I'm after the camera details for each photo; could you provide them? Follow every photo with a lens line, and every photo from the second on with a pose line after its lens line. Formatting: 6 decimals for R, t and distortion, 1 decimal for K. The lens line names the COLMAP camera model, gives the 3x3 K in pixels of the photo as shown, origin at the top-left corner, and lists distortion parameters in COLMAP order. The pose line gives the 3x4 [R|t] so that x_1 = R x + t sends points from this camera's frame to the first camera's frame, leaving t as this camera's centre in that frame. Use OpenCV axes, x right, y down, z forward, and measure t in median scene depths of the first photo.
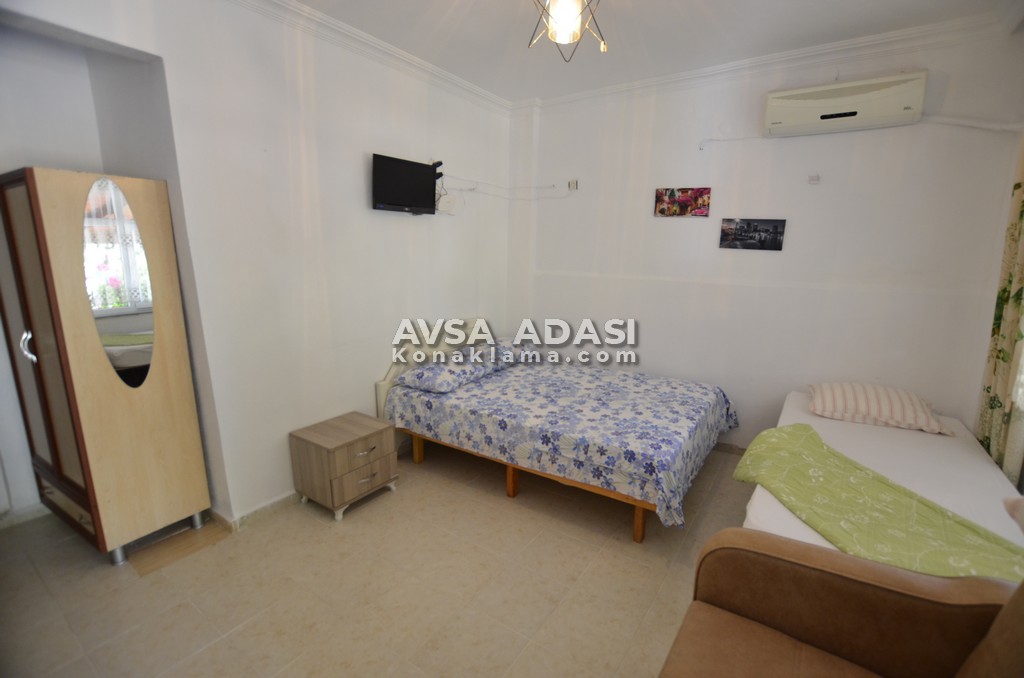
lens RADIAL K [[462.7, 0, 514.4], [0, 462.7, 337.8], [0, 0, 1]] dist [-0.017354, 0.003609]
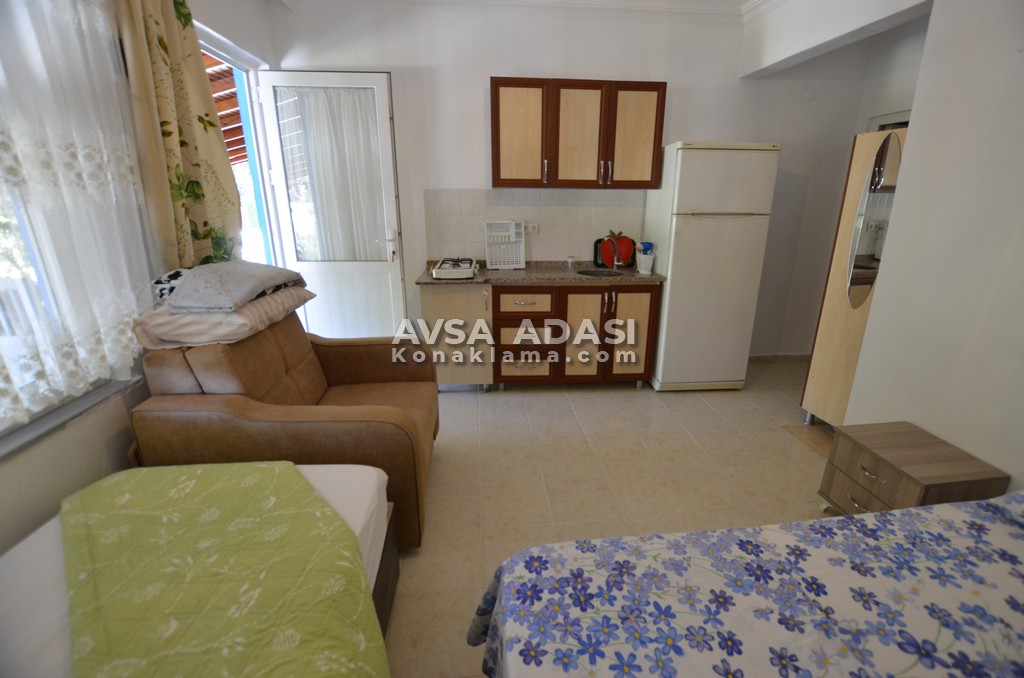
lens RADIAL K [[462.7, 0, 514.8], [0, 462.7, 338.5], [0, 0, 1]] dist [-0.017354, 0.003609]
pose [[-0.774635, 0.177483, -0.606993, 0.511325], [-0.134953, 0.891311, 0.432842, -0.177073], [0.617842, 0.417210, -0.666489, 1.059759]]
